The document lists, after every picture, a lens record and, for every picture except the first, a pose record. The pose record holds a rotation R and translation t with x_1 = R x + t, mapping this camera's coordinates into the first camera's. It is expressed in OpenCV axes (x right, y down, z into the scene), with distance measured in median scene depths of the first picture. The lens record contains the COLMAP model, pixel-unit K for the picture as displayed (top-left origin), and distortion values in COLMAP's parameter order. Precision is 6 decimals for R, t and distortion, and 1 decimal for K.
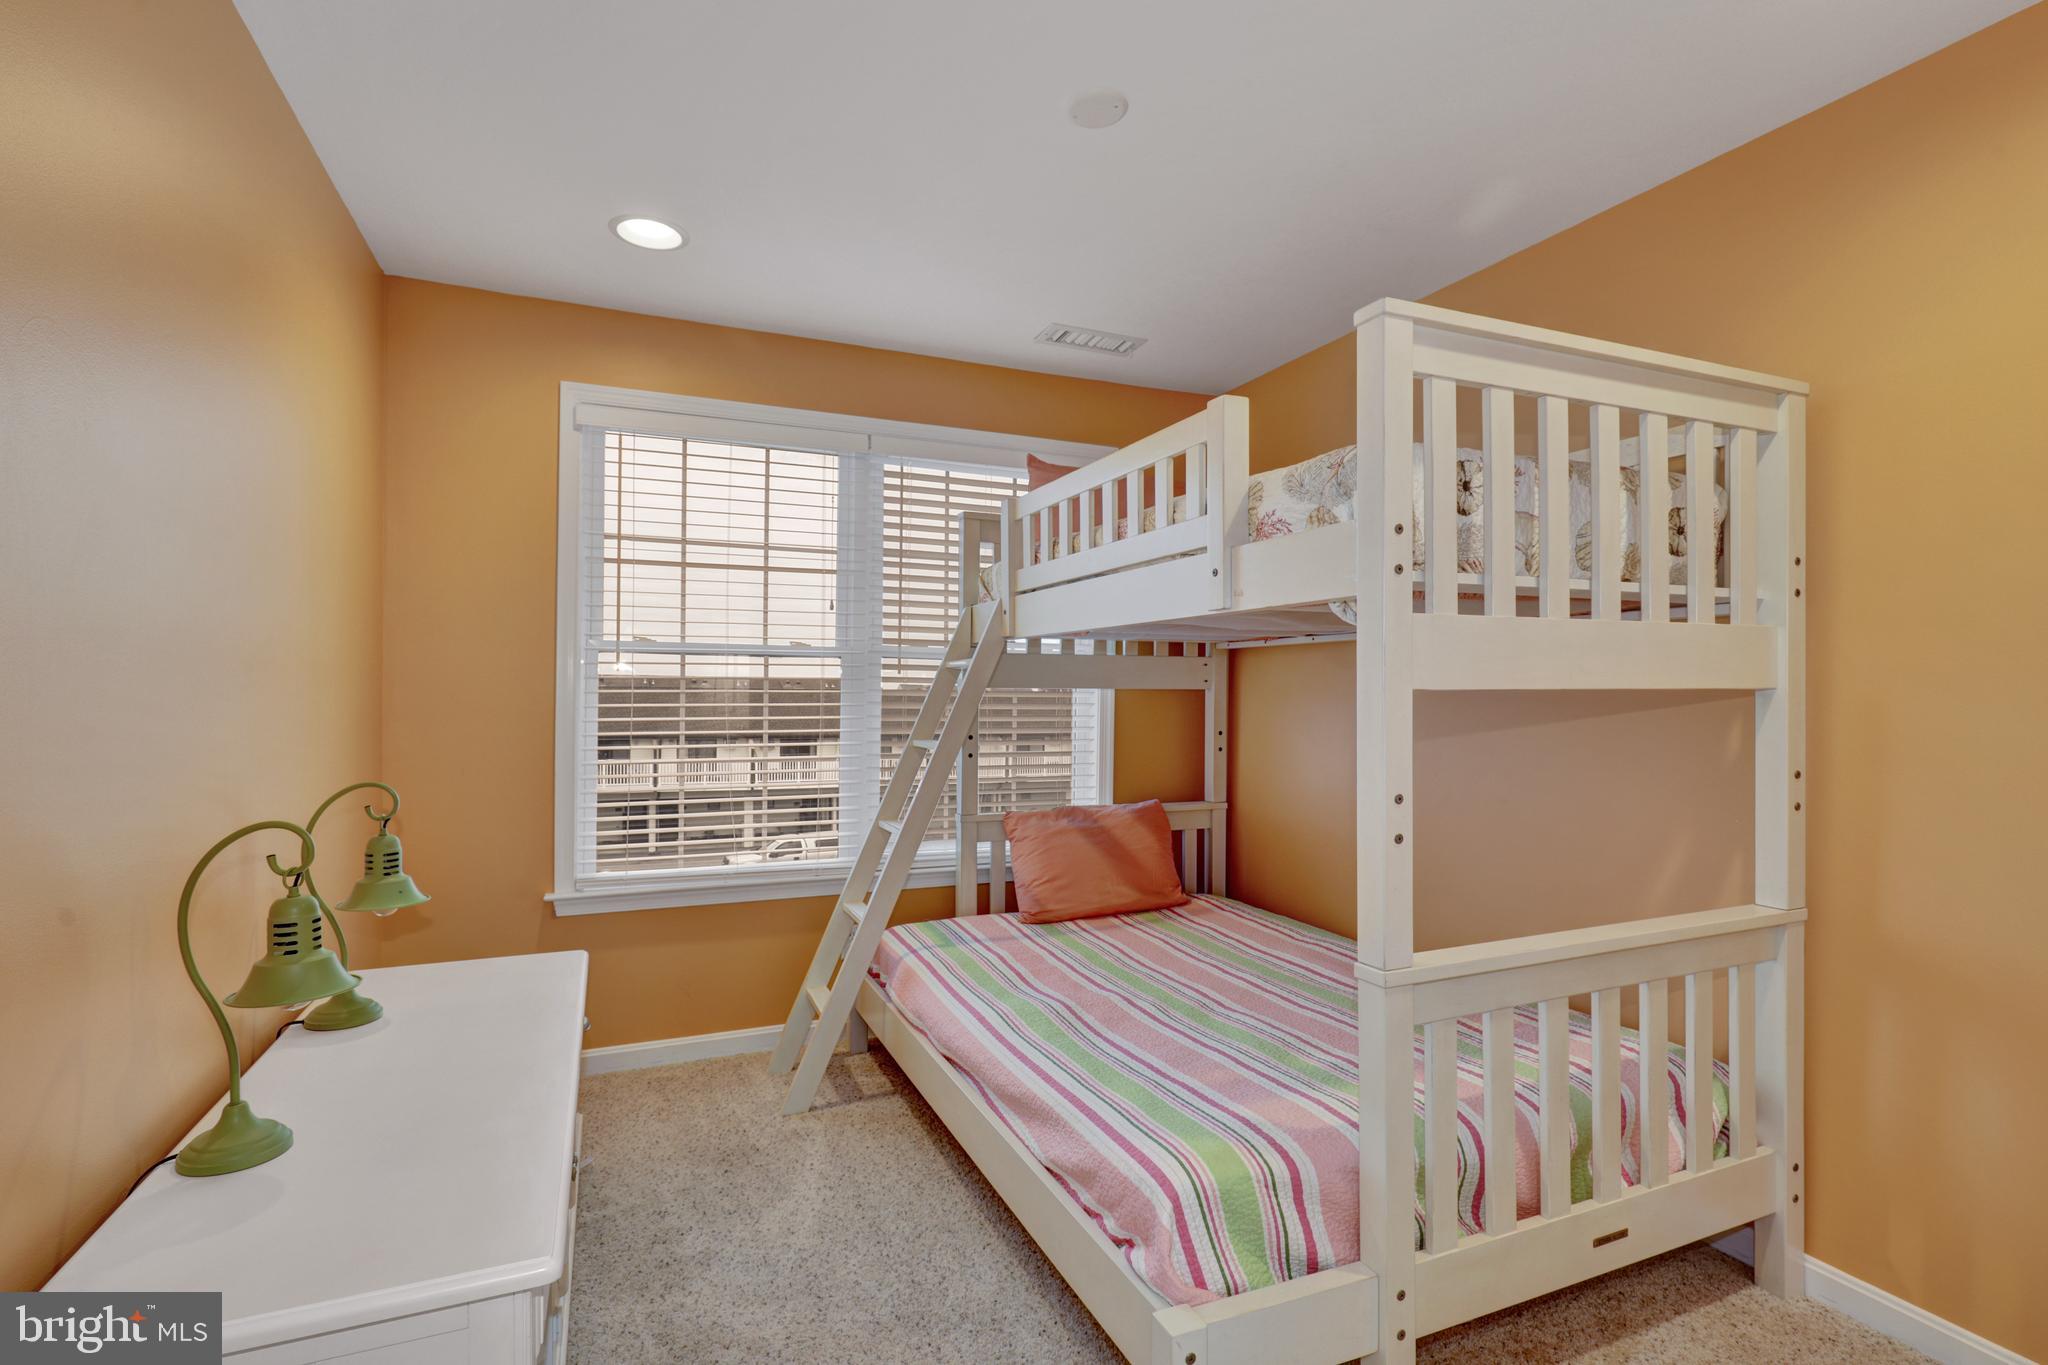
lens RADIAL K [[928.5, 0, 1056.3], [0, 928.5, 684.2], [0, 0, 1]] dist [-0.000991, -0.000321]
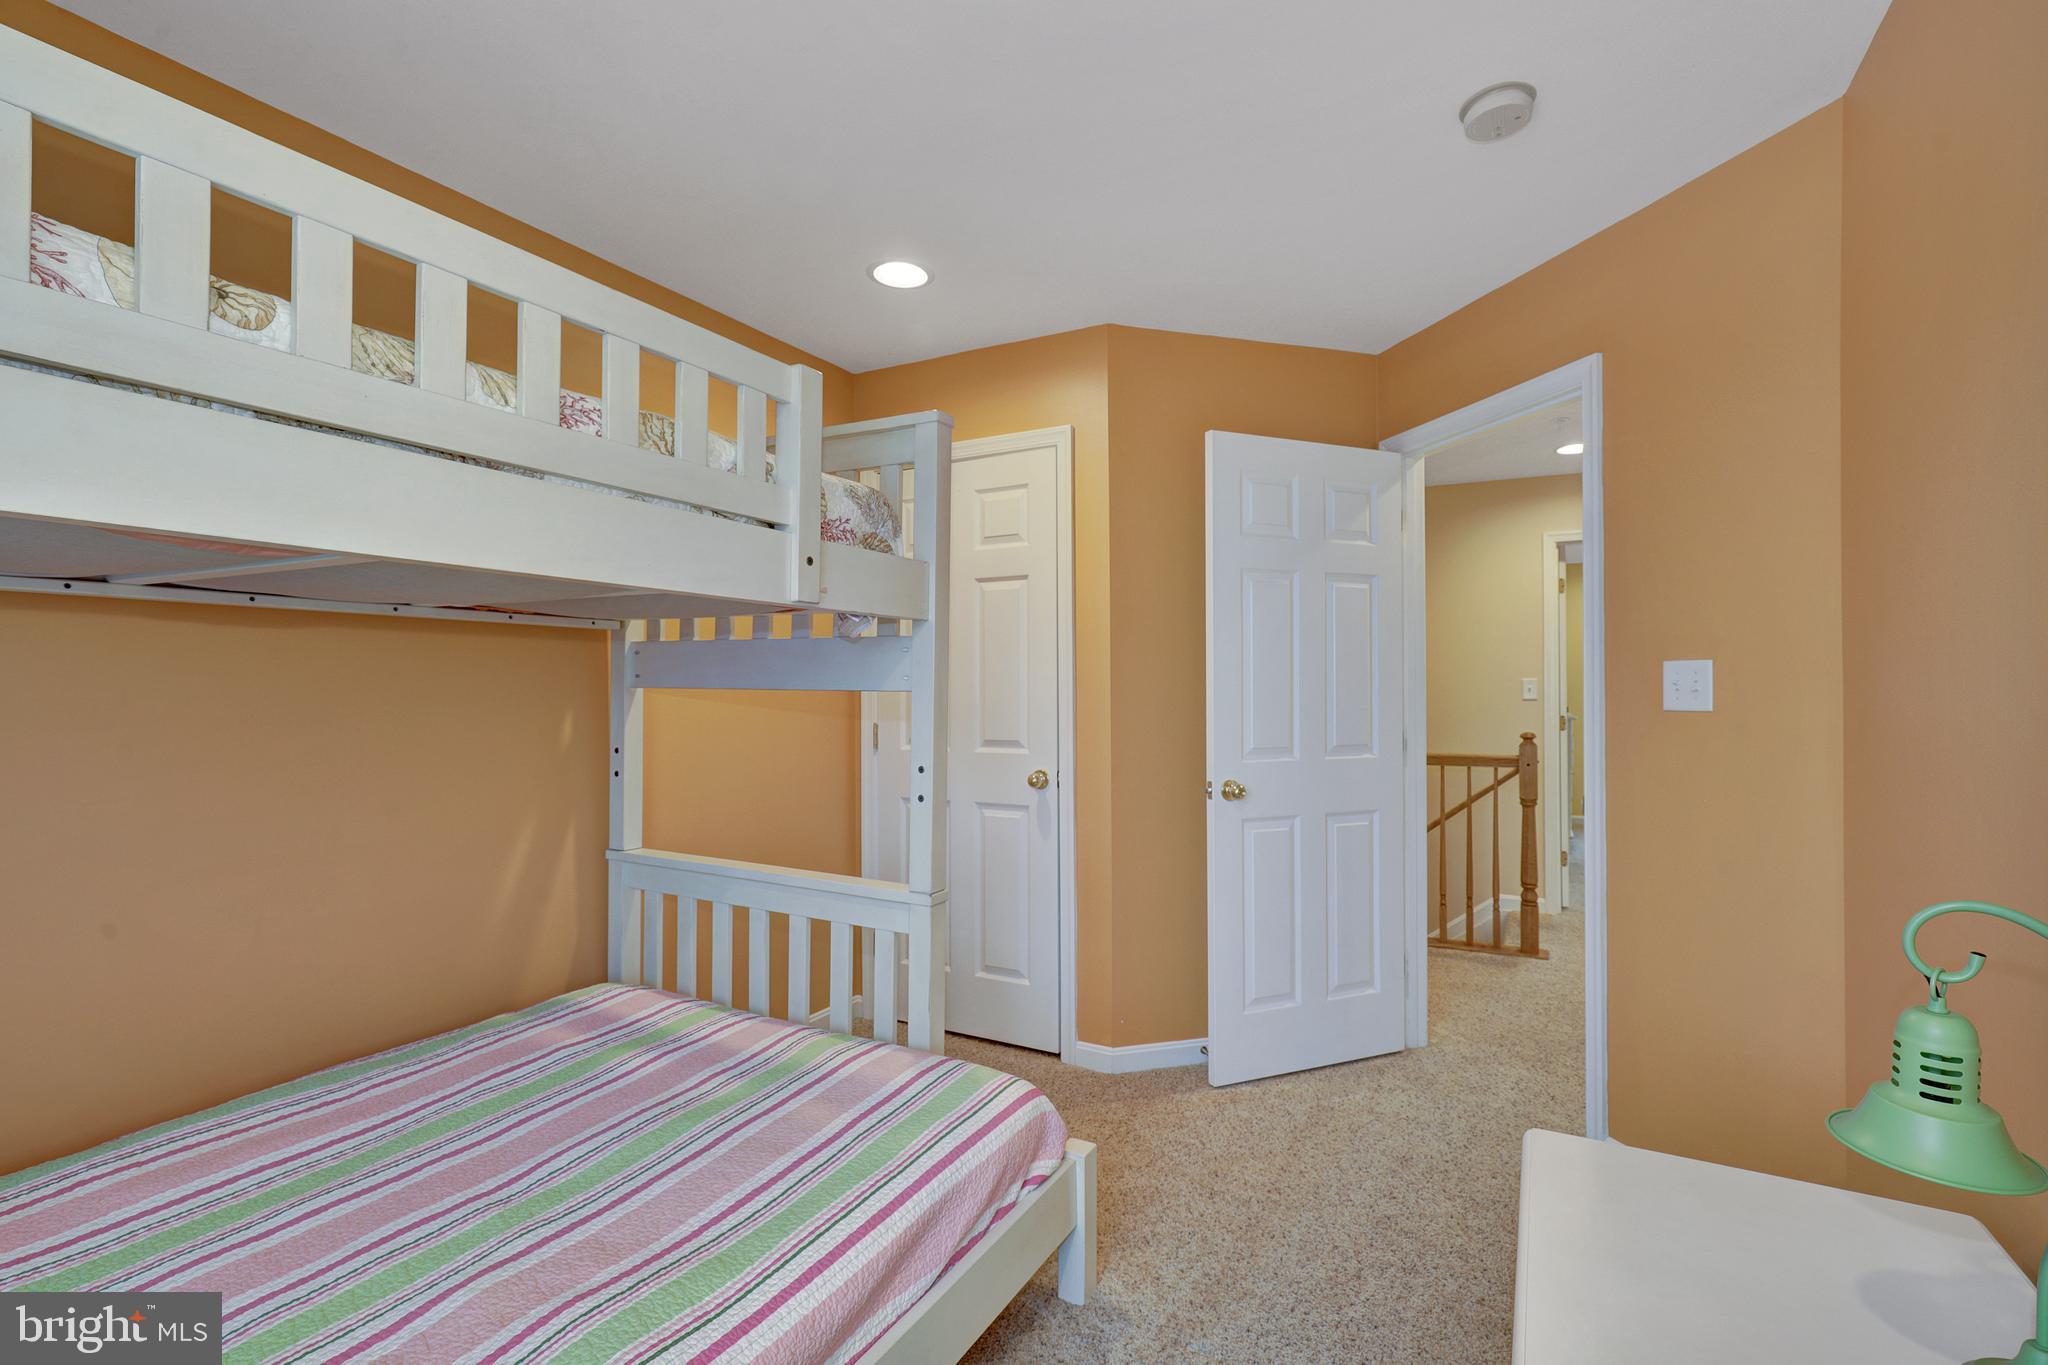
lens RADIAL K [[940.7, 0, 1021.9], [0, 940.7, 709.5], [0, 0, 1]] dist [0.000875, 0.000305]
pose [[-0.588039, -0.013496, 0.808720, -0.590891], [-0.010003, 0.999906, 0.009414, 0.011138], [-0.808771, -0.002554, -0.588118, 1.179837]]
